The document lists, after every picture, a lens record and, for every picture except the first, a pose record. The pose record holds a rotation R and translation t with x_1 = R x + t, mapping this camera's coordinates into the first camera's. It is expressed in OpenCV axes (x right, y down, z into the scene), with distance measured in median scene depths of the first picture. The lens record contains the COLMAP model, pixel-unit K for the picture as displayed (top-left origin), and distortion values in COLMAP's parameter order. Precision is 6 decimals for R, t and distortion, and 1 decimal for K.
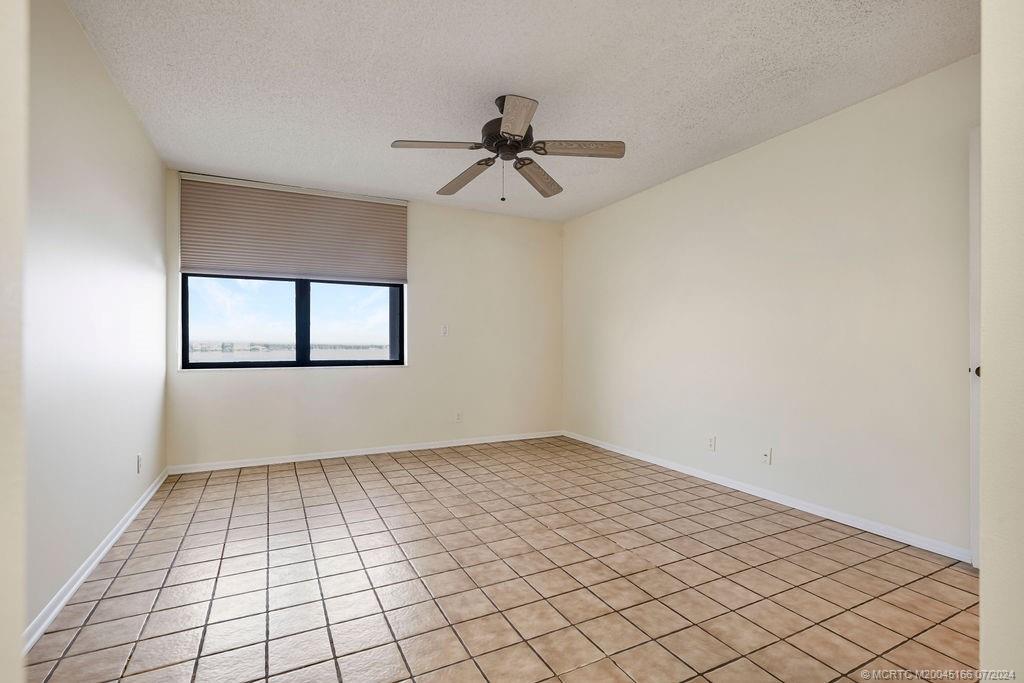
lens RADIAL K [[476.4, 0, 504.8], [0, 476.4, 346.2], [0, 0, 1]] dist [0.000291, 0.000210]
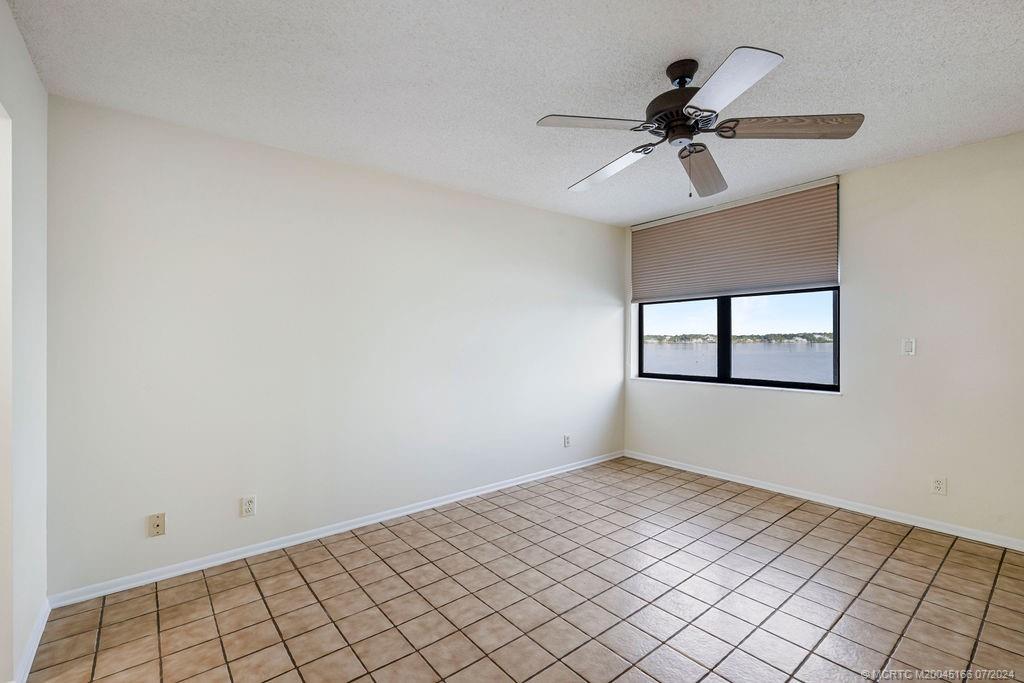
lens RADIAL K [[449.3, 0, 505.4], [0, 449.3, 345.5], [0, 0, 1]] dist [-0.003135, 0.000850]
pose [[0.212751, 0.013510, -0.977013, 0.473085], [0.004958, 0.999877, 0.014906, -0.063207], [0.977094, -0.008016, 0.212658, 0.424377]]
